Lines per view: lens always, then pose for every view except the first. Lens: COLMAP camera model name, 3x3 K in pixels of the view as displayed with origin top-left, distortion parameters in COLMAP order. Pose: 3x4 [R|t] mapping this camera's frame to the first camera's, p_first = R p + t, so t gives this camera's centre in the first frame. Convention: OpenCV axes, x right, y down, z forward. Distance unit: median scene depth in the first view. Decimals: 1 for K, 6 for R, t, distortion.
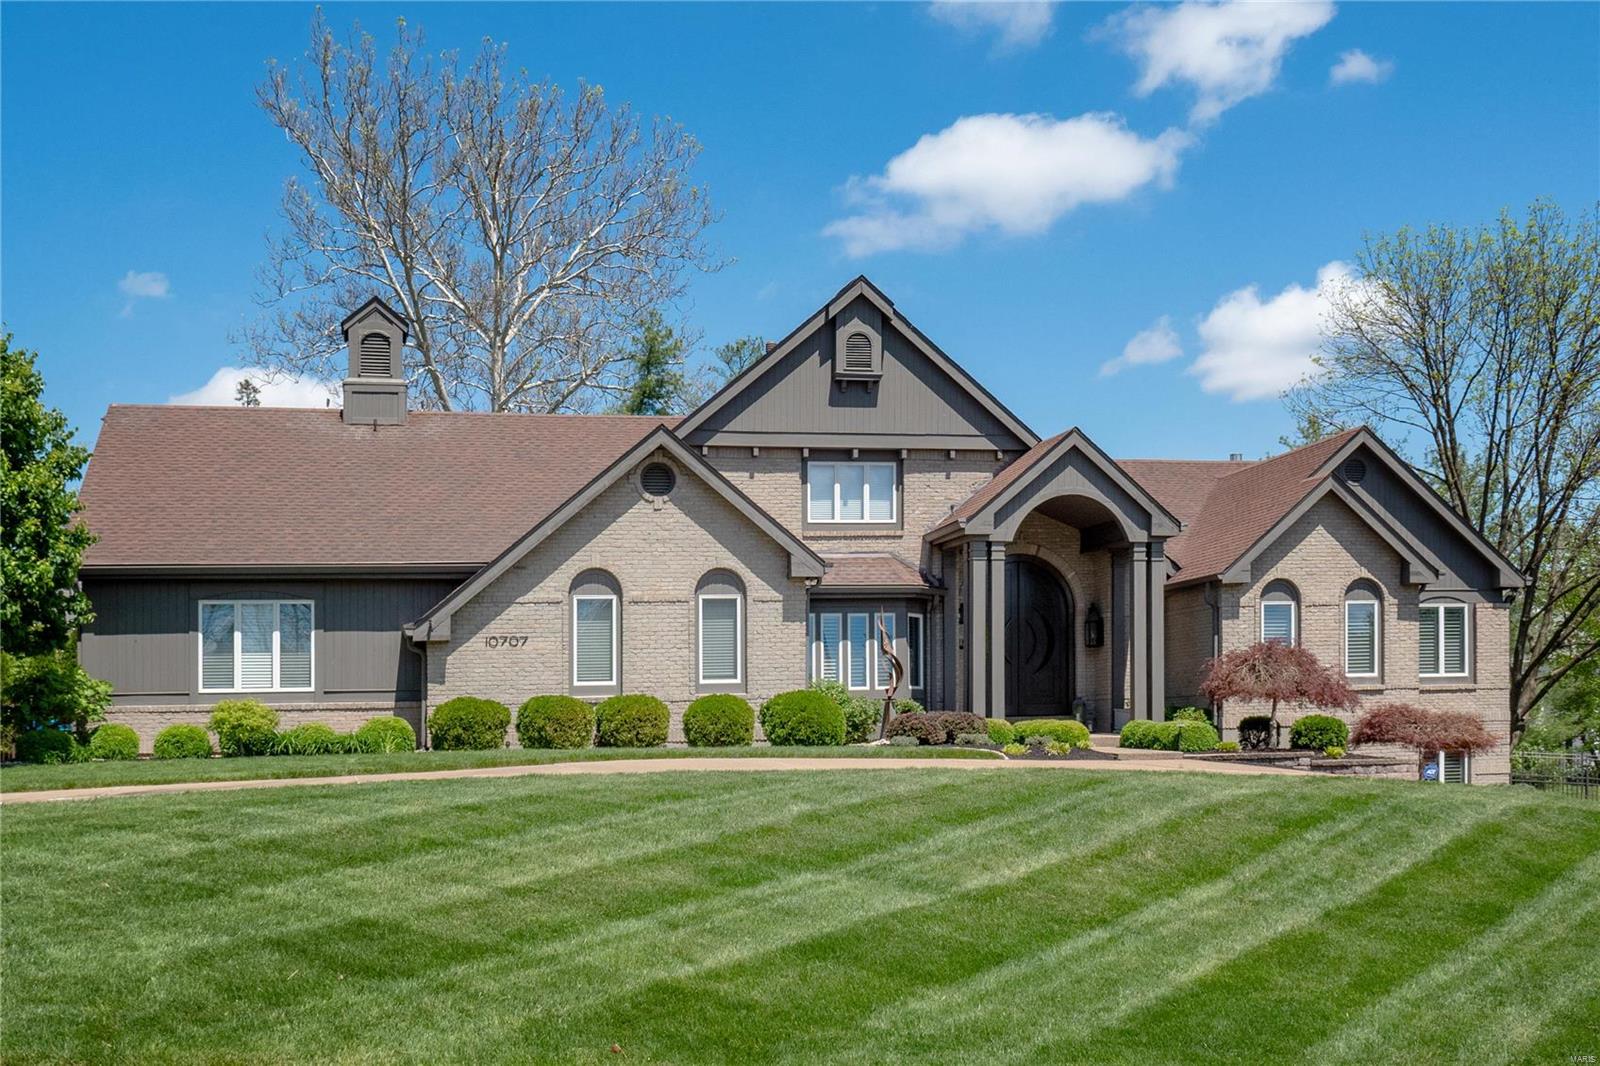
lens RADIAL K [[1765.6, 0, 800.0], [0, 1765.6, 533.0], [0, 0, 1]] dist [-0.014813, -0.009883]
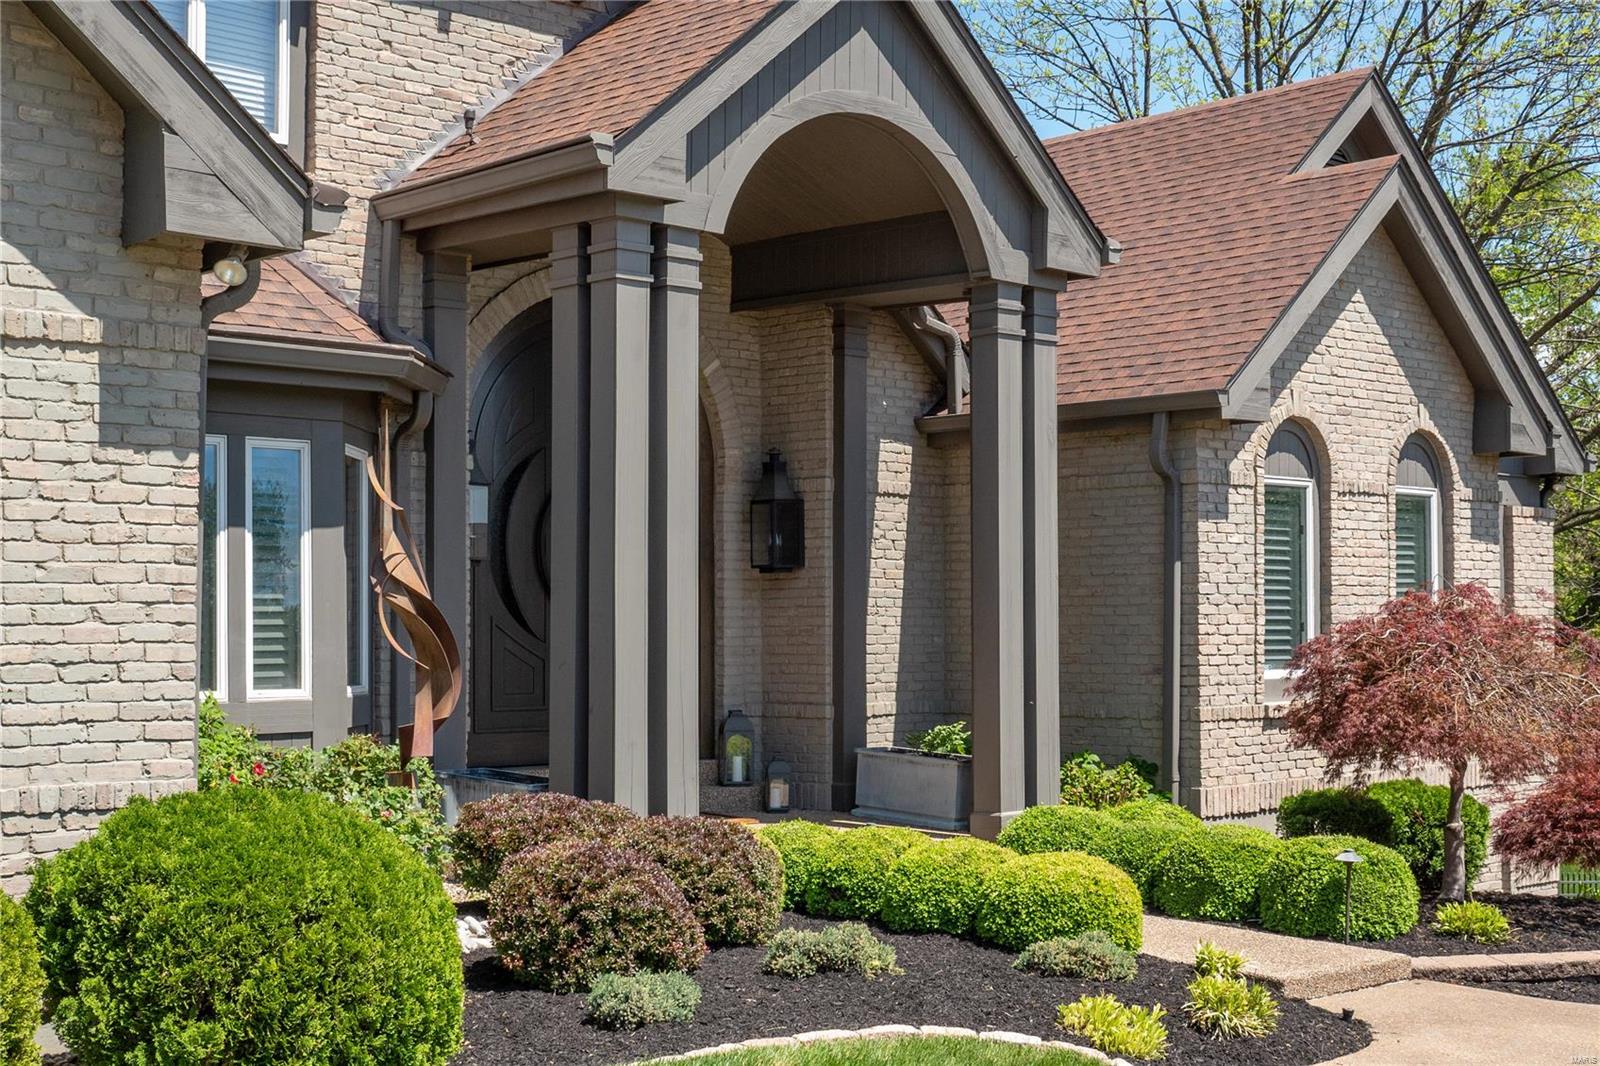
lens RADIAL K [[2301.9, 0, 868.5], [0, 2301.9, 534.9], [0, 0, 1]] dist [-0.054036, -0.072224]
pose [[0.855831, 0.044856, 0.515307, -0.061875], [-0.080367, 0.995666, 0.046806, 0.035548], [-0.510974, -0.081472, 0.855726, 0.625248]]
